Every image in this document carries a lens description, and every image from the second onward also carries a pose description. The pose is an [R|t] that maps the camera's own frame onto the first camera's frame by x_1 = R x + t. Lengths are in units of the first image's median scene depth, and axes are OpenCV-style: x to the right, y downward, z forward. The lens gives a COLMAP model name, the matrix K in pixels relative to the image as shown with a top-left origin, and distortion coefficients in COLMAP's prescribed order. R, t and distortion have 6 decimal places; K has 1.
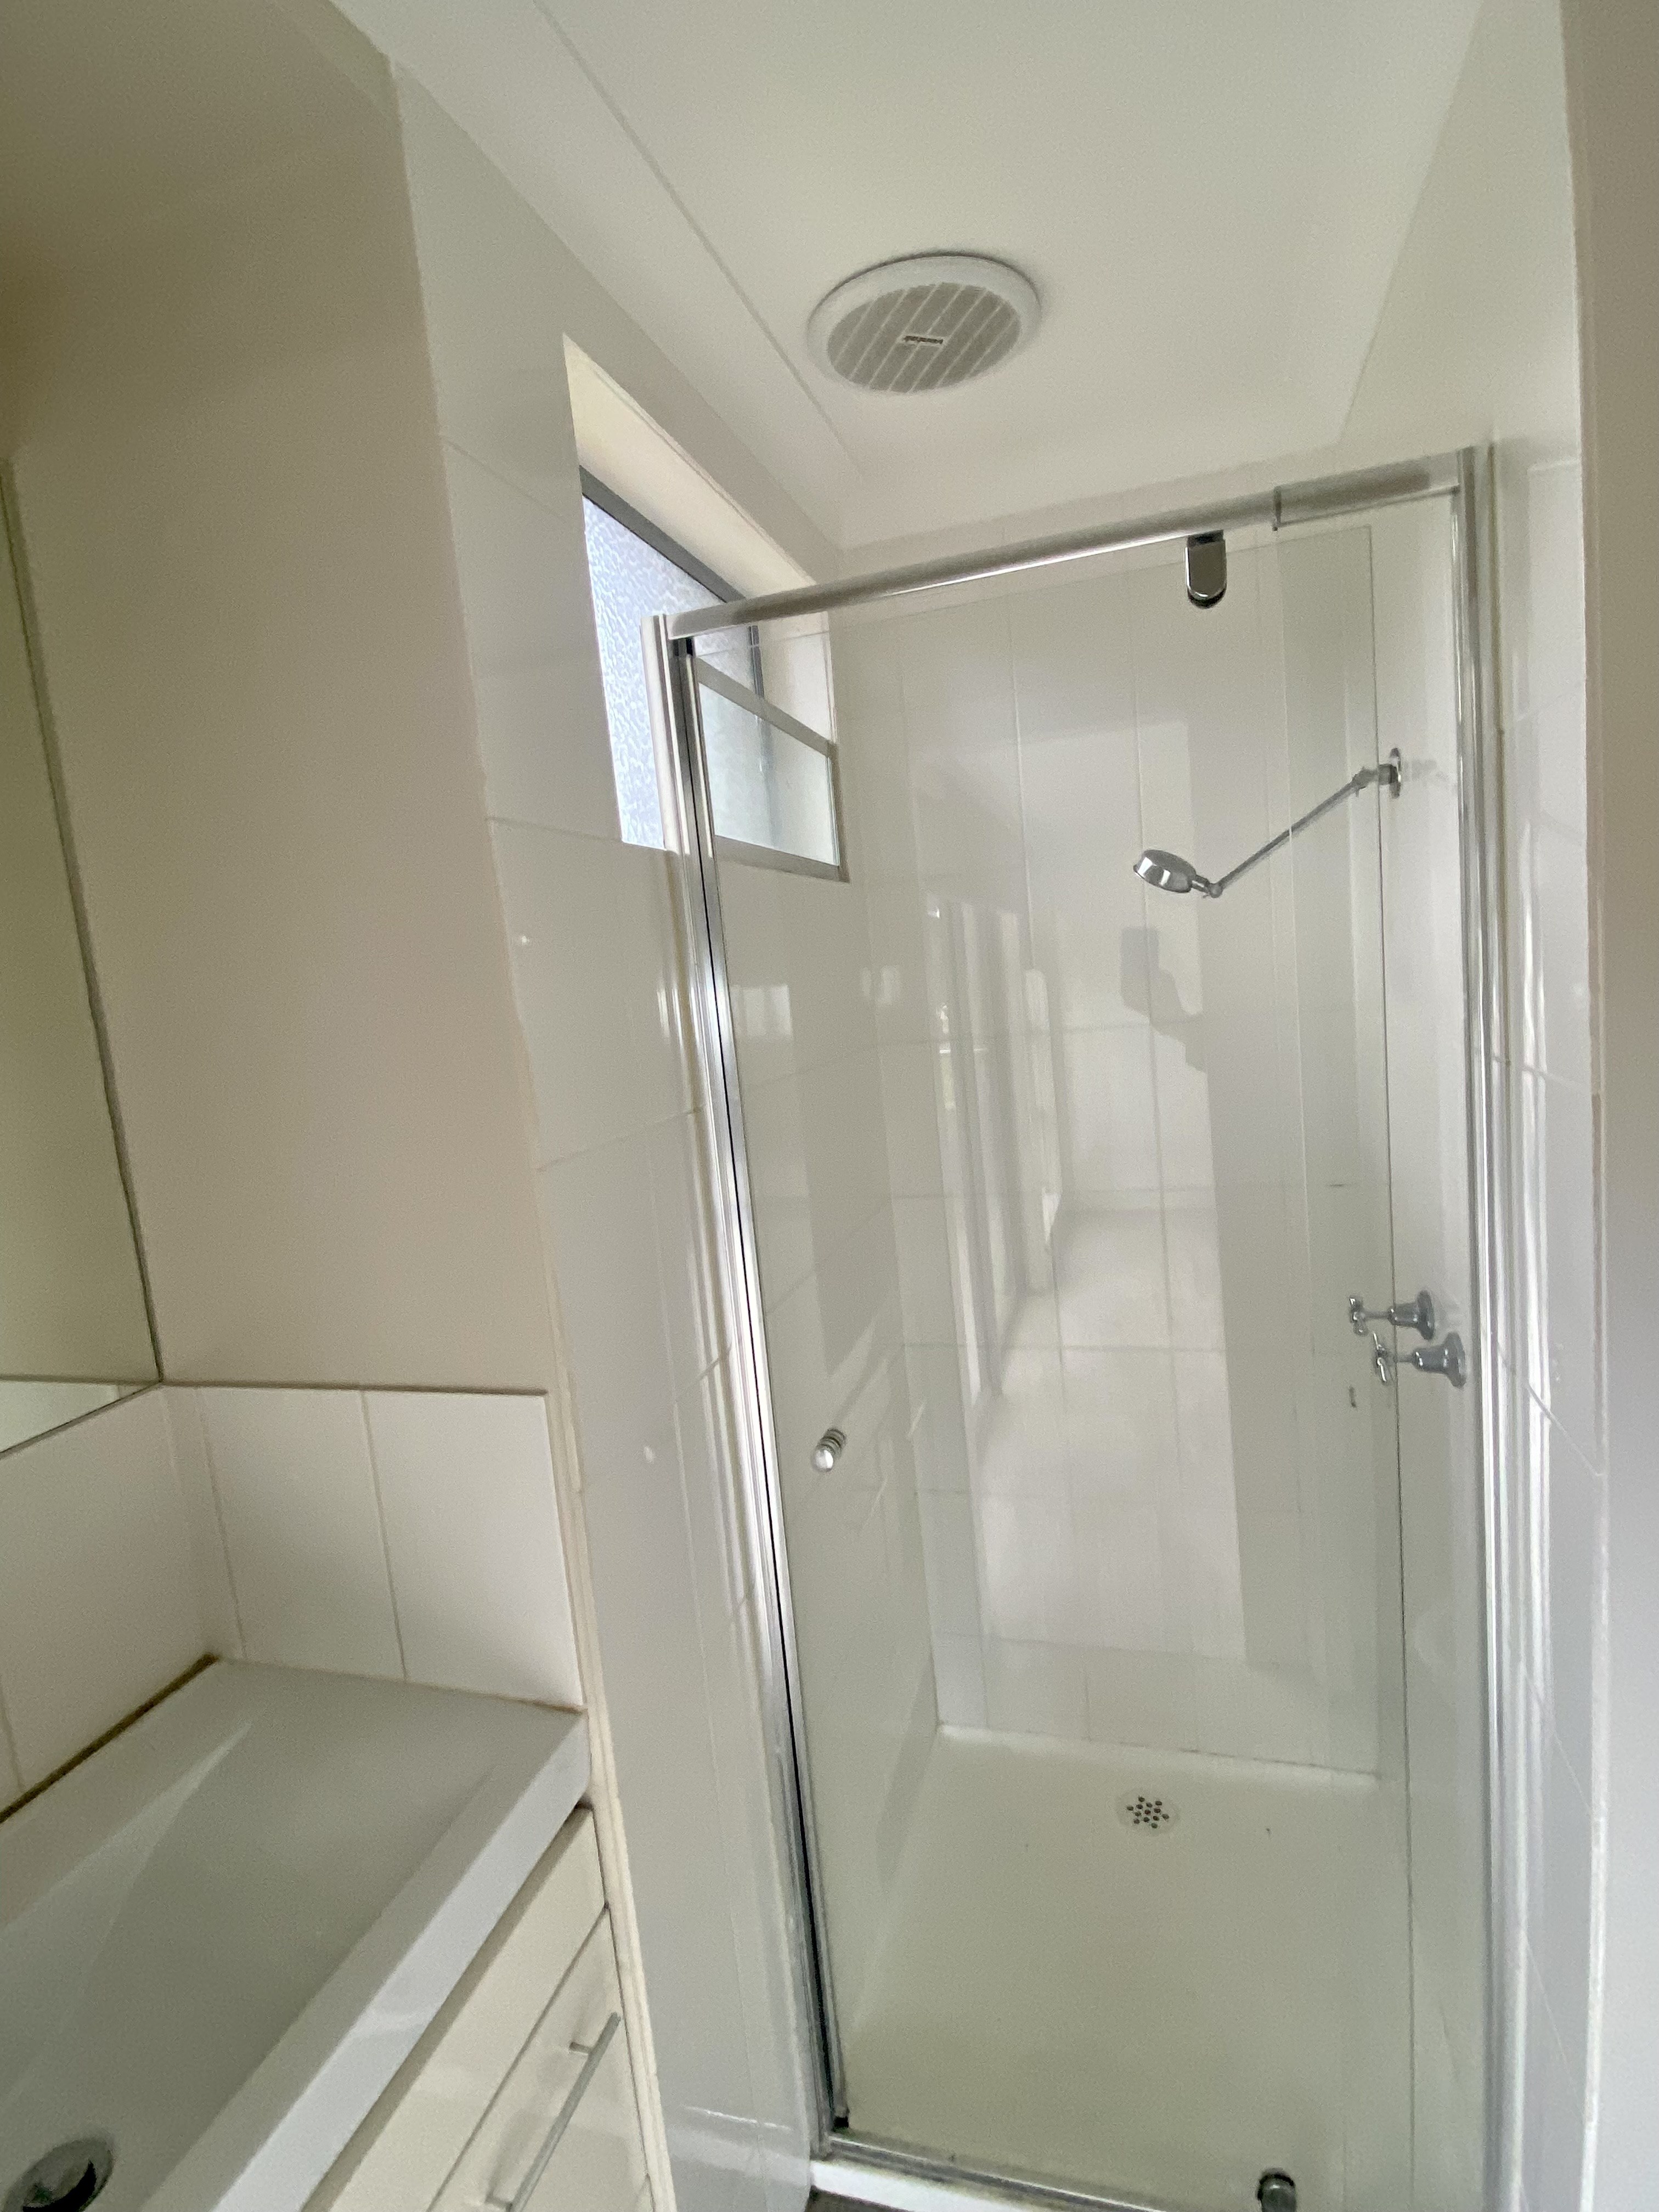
lens RADIAL K [[1074.2, 0, 829.5], [0, 1074.2, 1106.0], [0, 0, 1]] dist [0.057702, -0.044639]
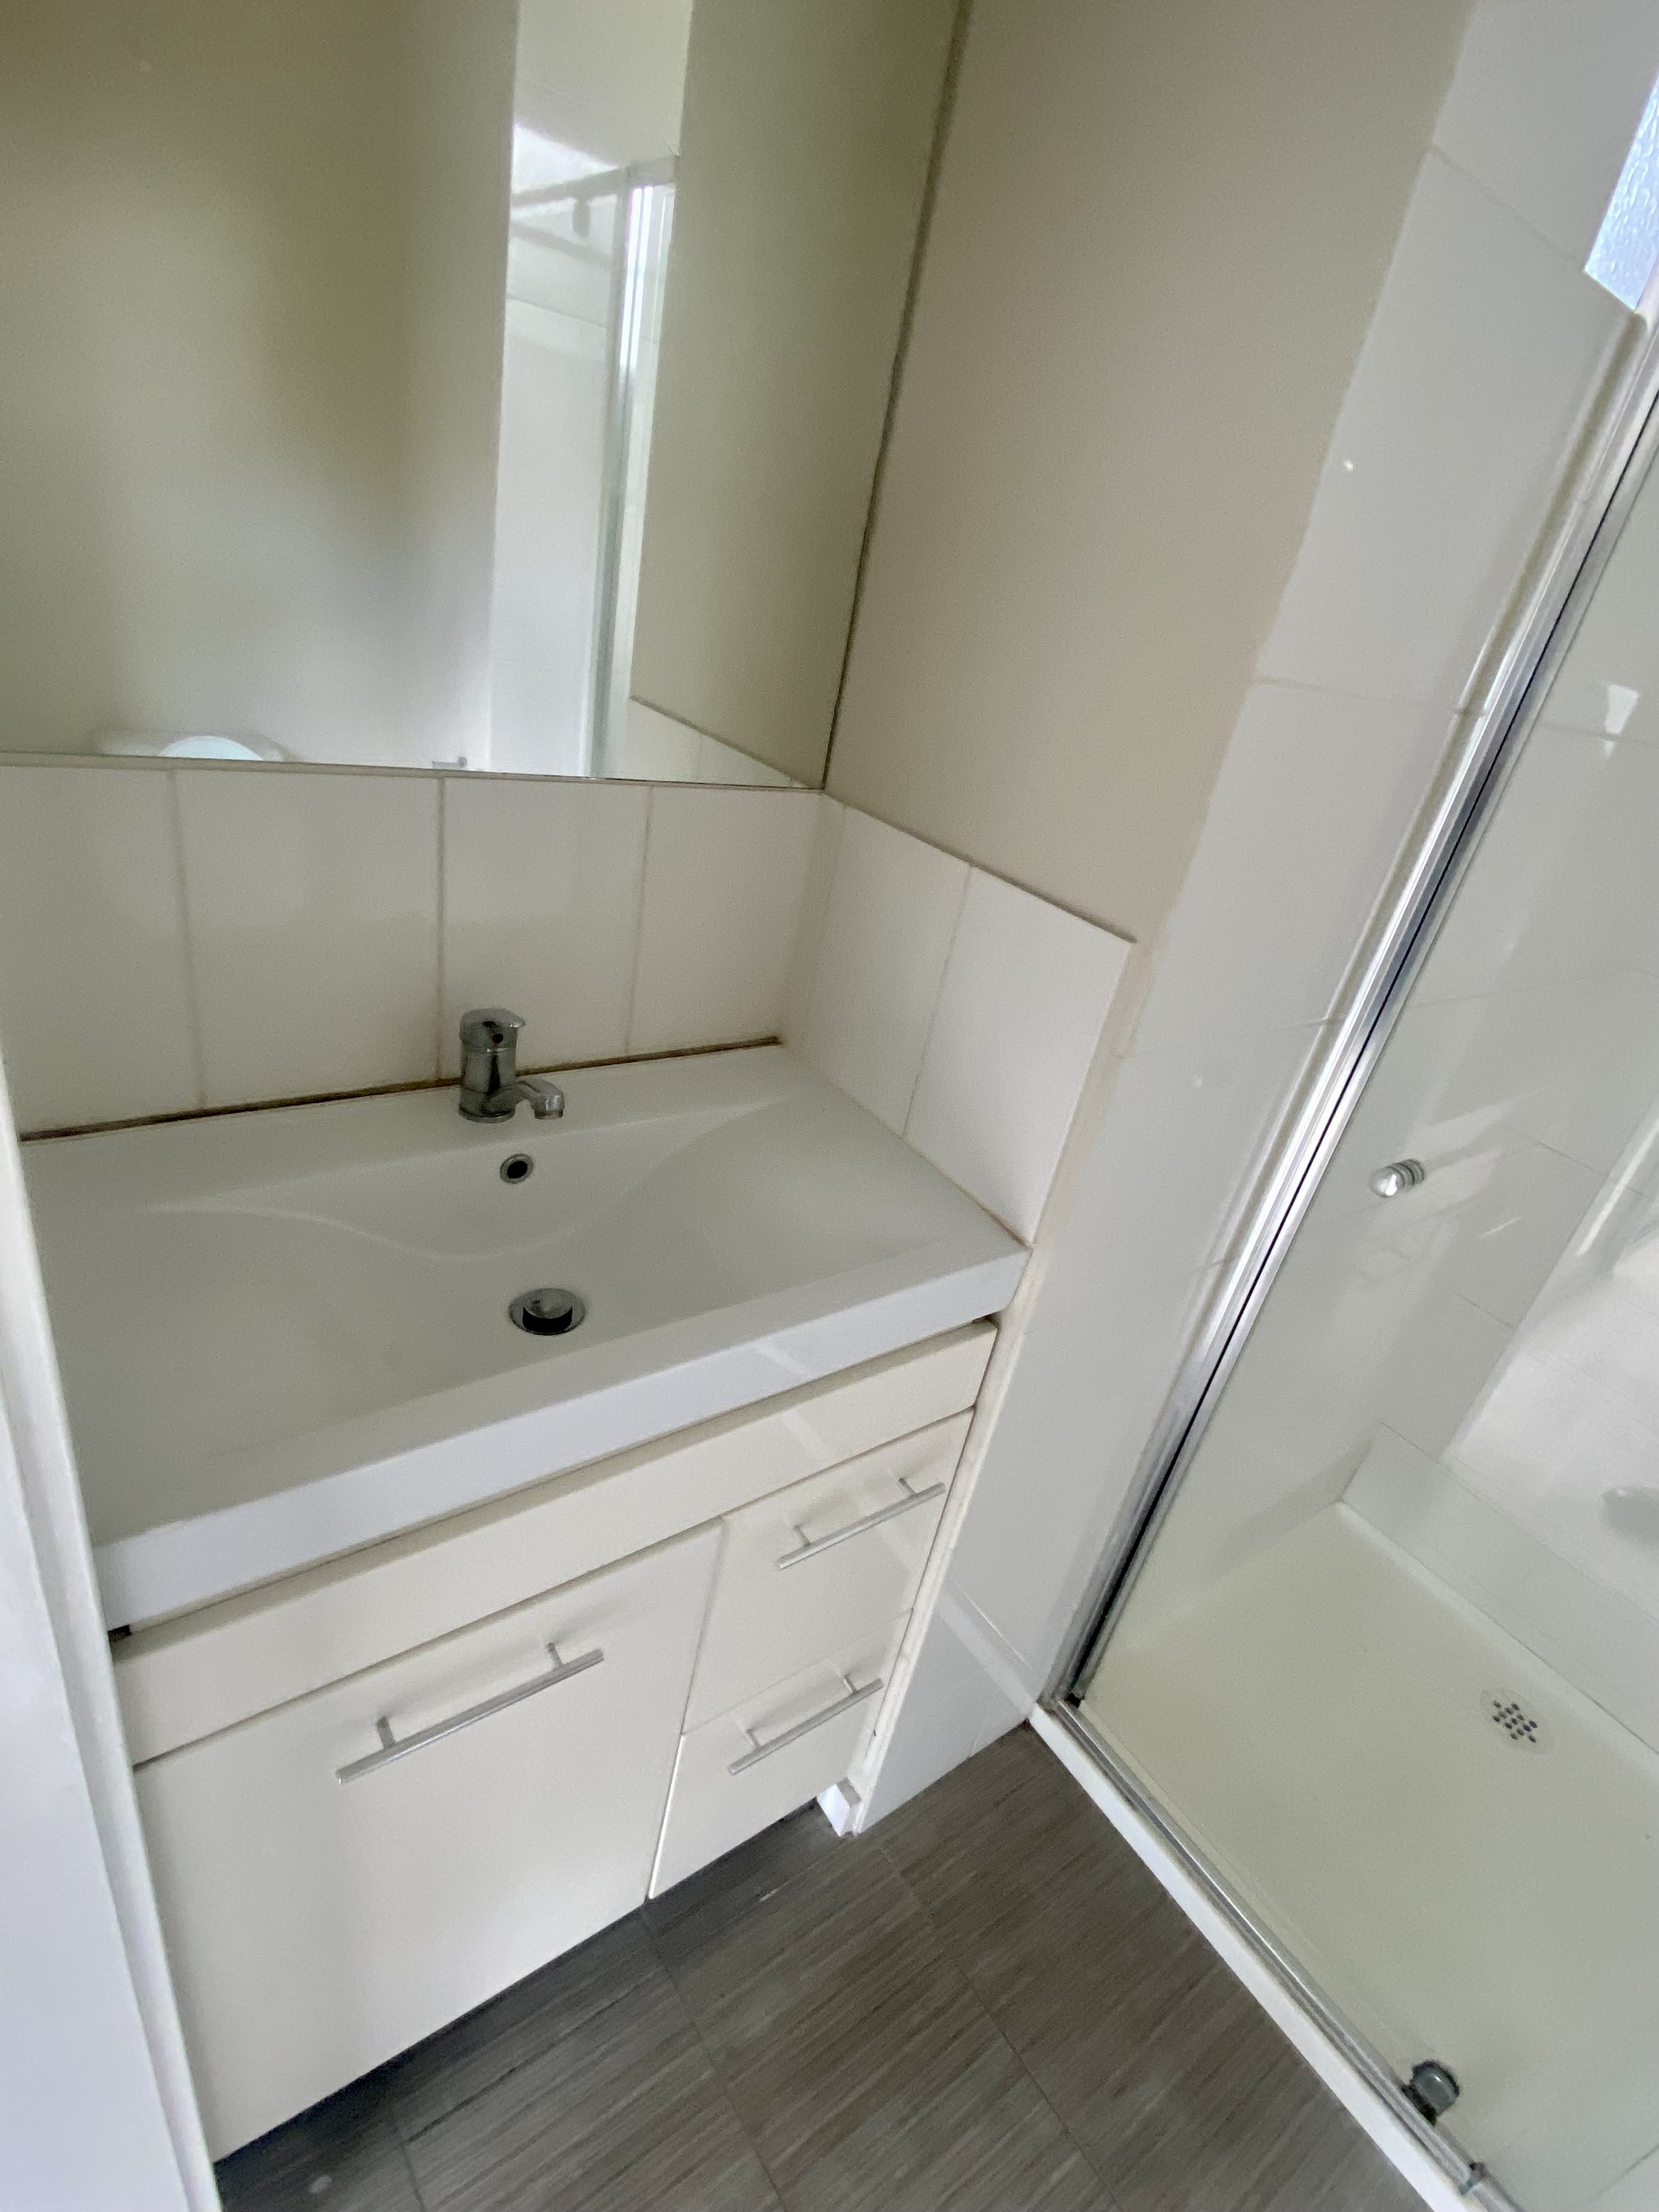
lens RADIAL K [[1075.0, 0, 828.2], [0, 1075.0, 1088.9], [0, 0, 1]] dist [0.044273, -0.042912]
pose [[0.761137, 0.488256, -0.426939, -0.013554], [-0.332614, 0.858946, 0.389331, 0.092776], [0.556811, -0.154329, 0.816177, 0.098790]]
